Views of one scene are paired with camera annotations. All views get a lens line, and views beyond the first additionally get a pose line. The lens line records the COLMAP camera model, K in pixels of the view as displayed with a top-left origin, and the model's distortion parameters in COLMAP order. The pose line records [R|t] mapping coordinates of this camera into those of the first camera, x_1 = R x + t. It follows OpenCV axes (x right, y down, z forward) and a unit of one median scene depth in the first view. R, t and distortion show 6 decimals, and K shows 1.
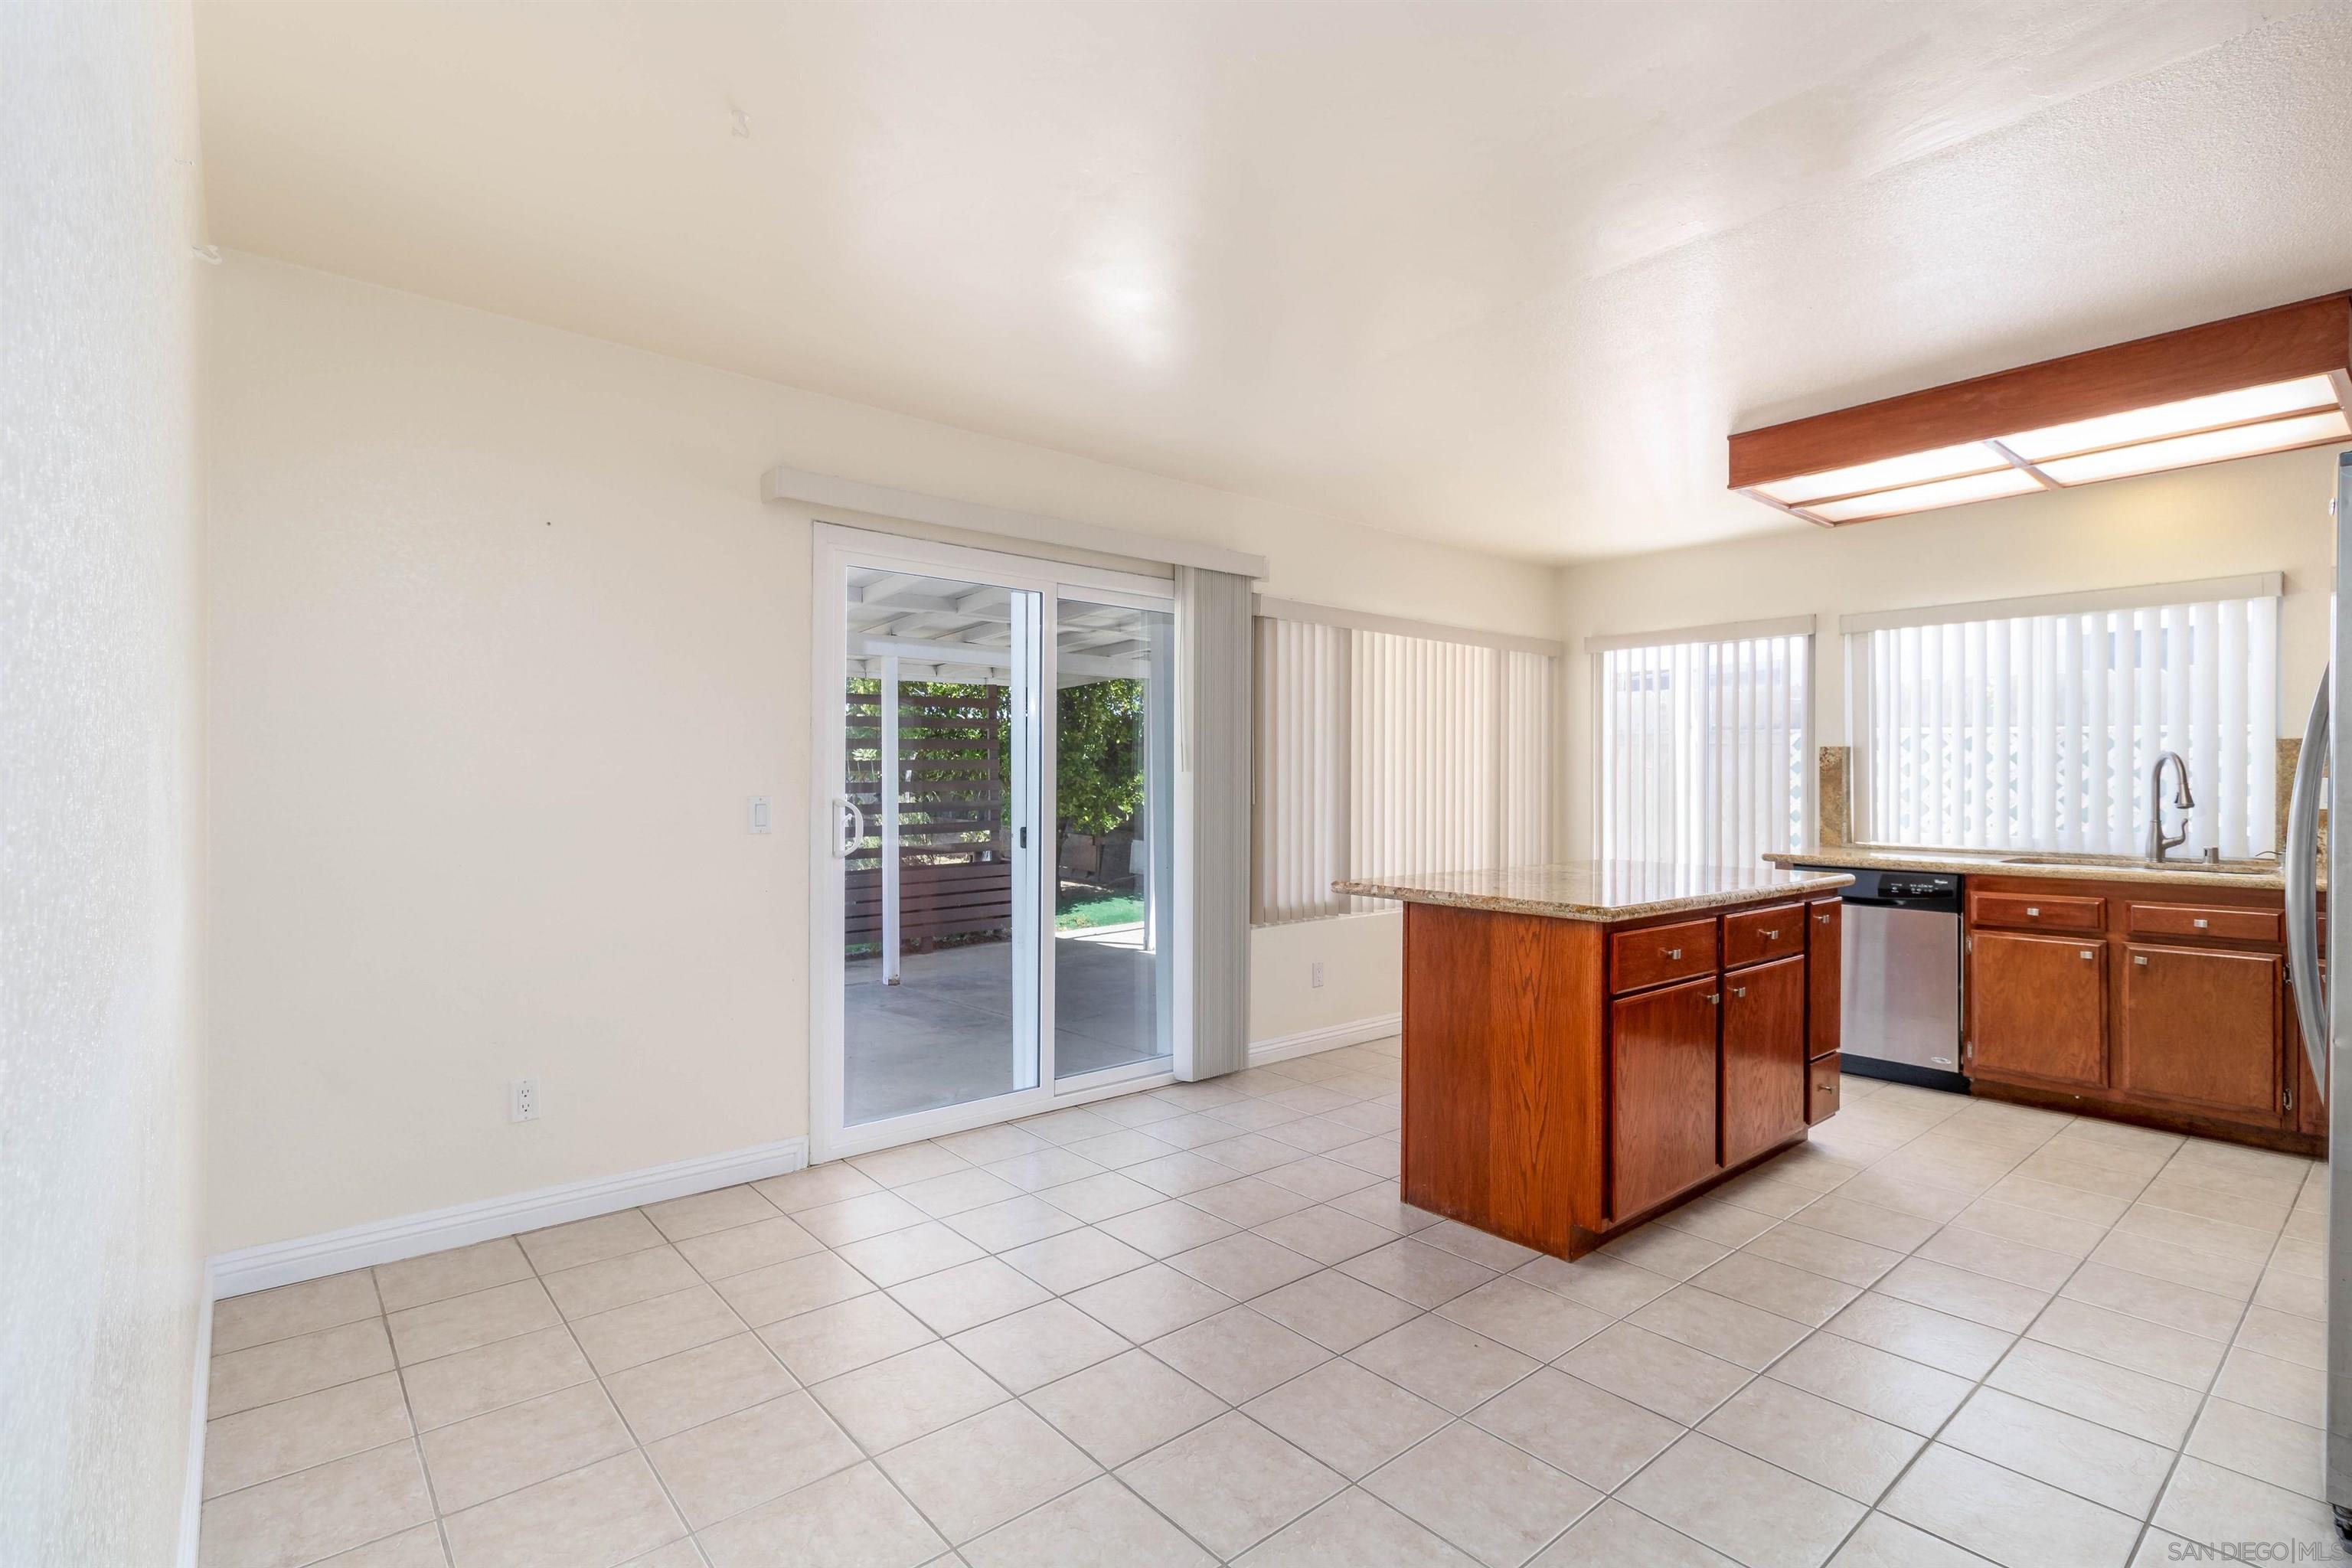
lens RADIAL K [[1087.3, 0, 1179.4], [0, 1087.3, 782.3], [0, 0, 1]] dist [0.004801, 0.000023]
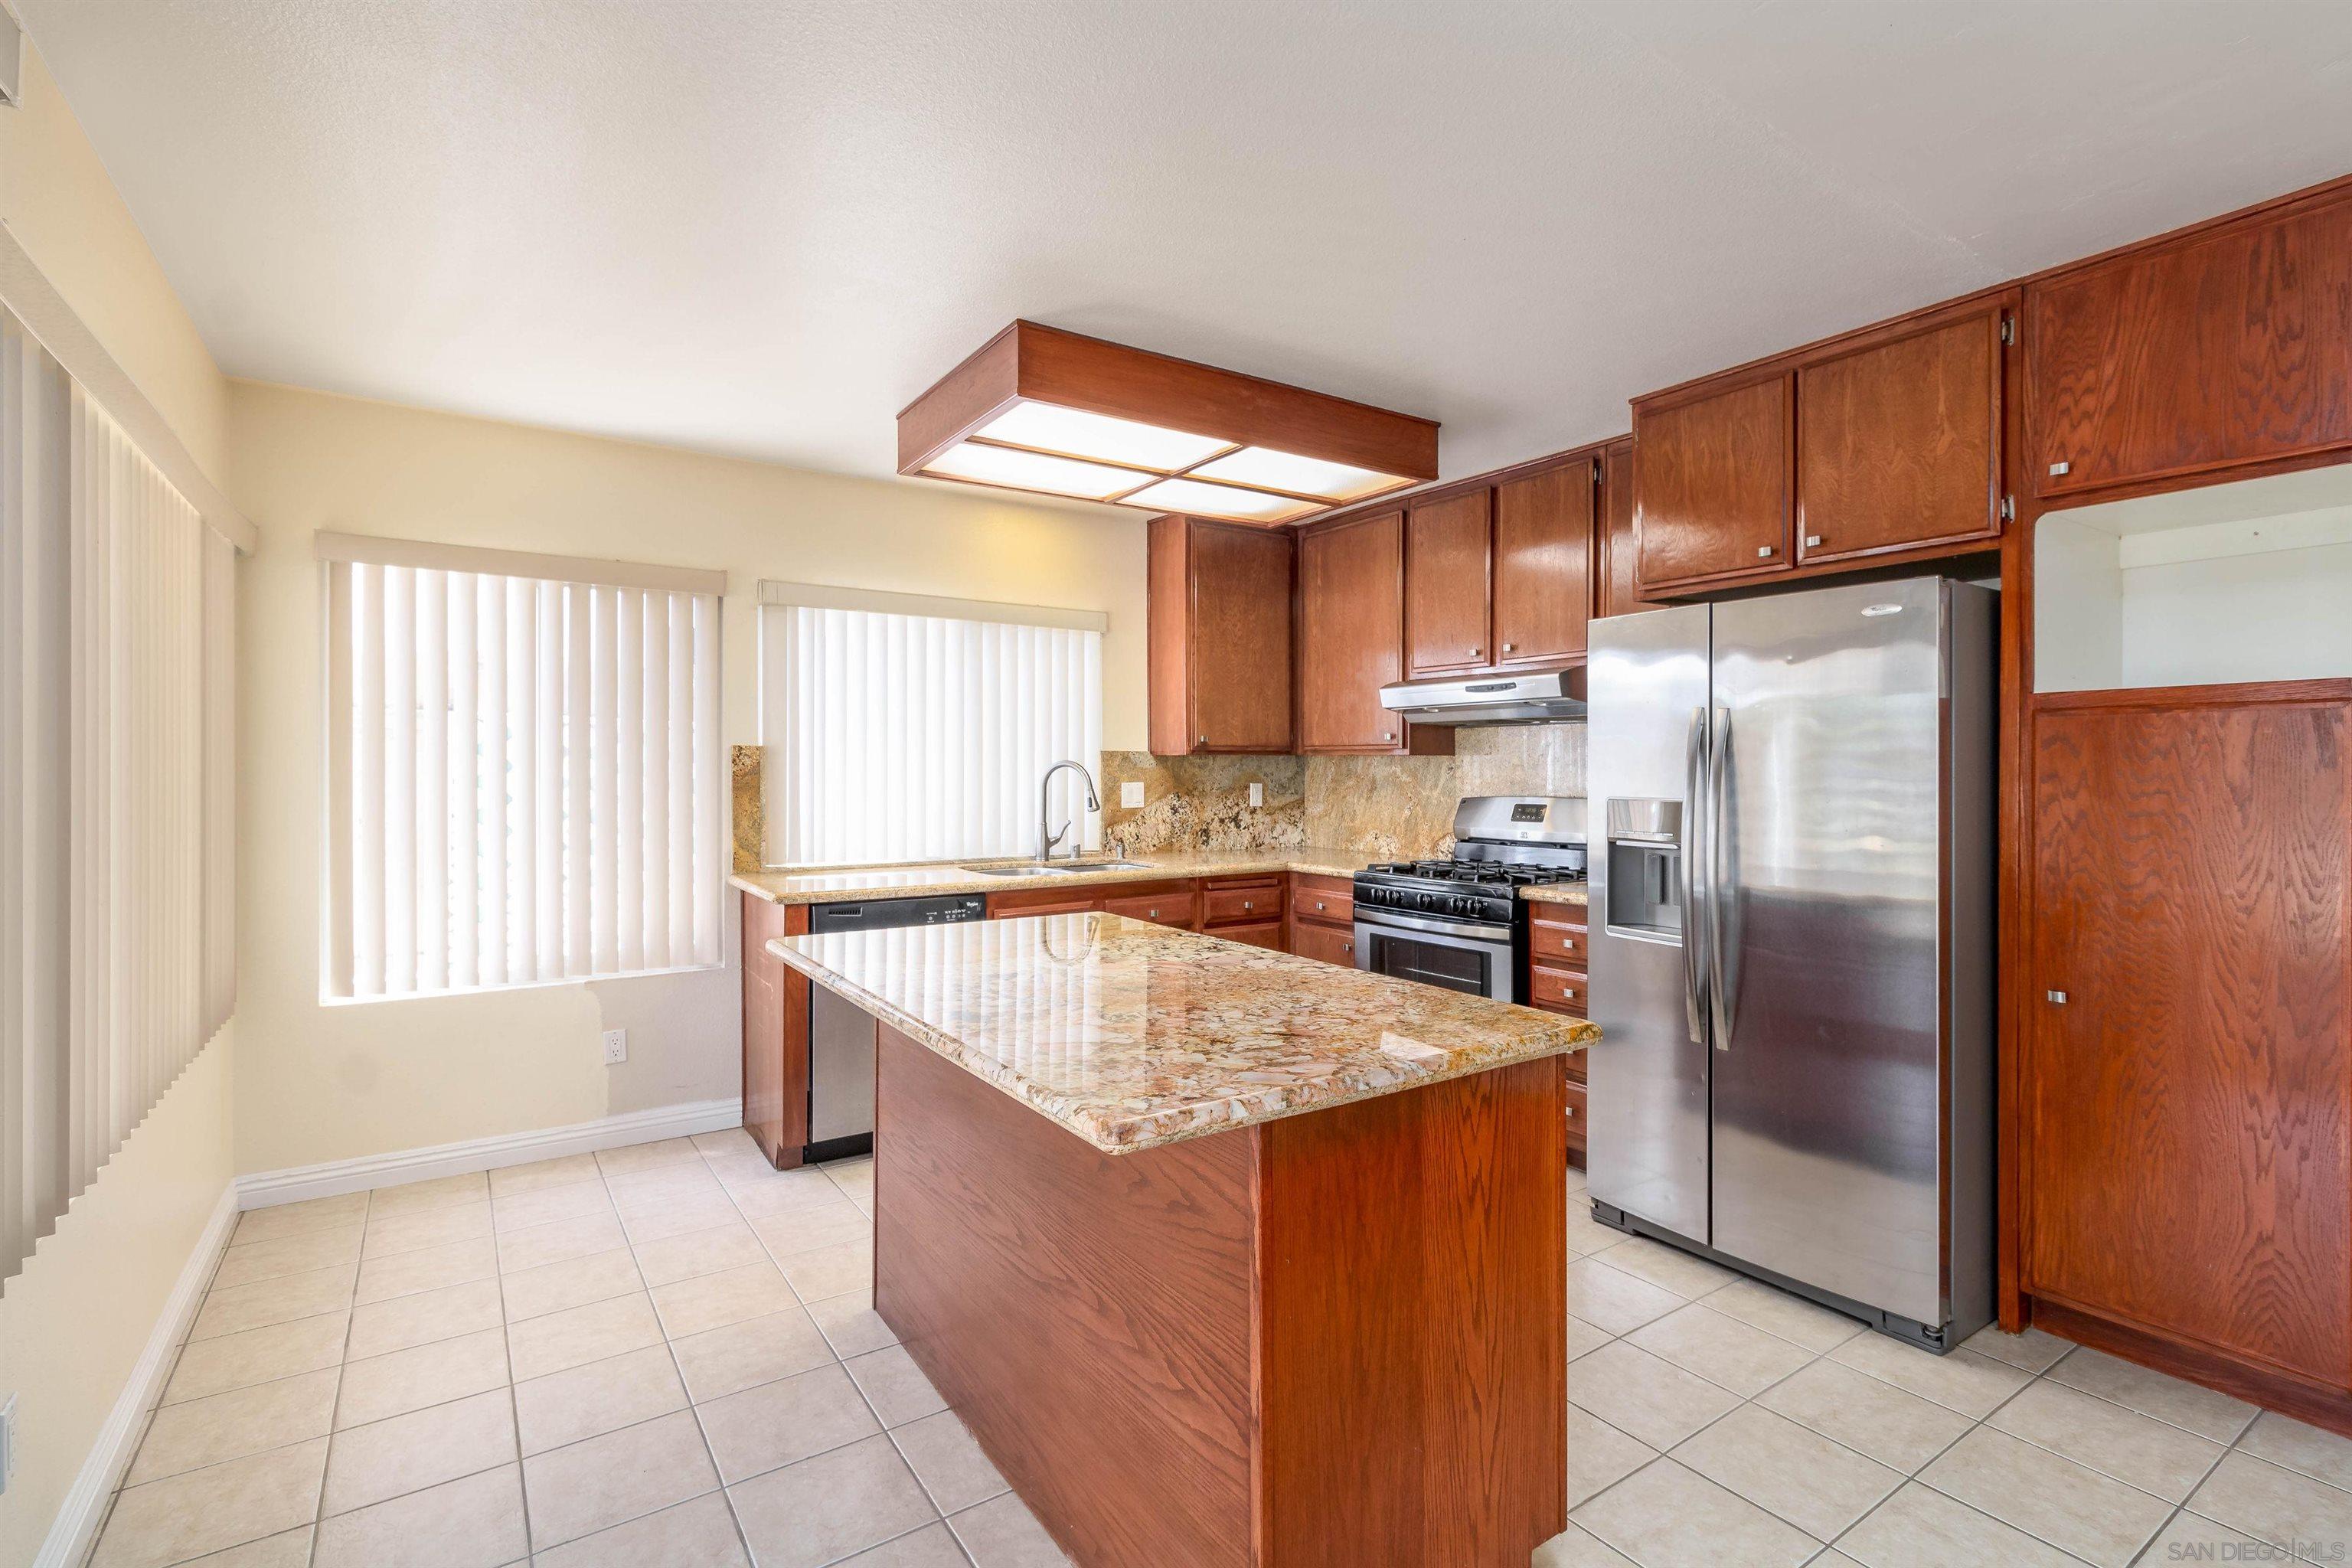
lens RADIAL K [[1087.3, 0, 1180.8], [0, 1087.3, 774.4], [0, 0, 1]] dist [0.004801, 0.000023]
pose [[0.098196, -0.012776, 0.995085, -0.179913], [0.000859, 0.999918, 0.012753, -0.027059], [-0.995167, -0.000397, 0.098199, 0.762745]]
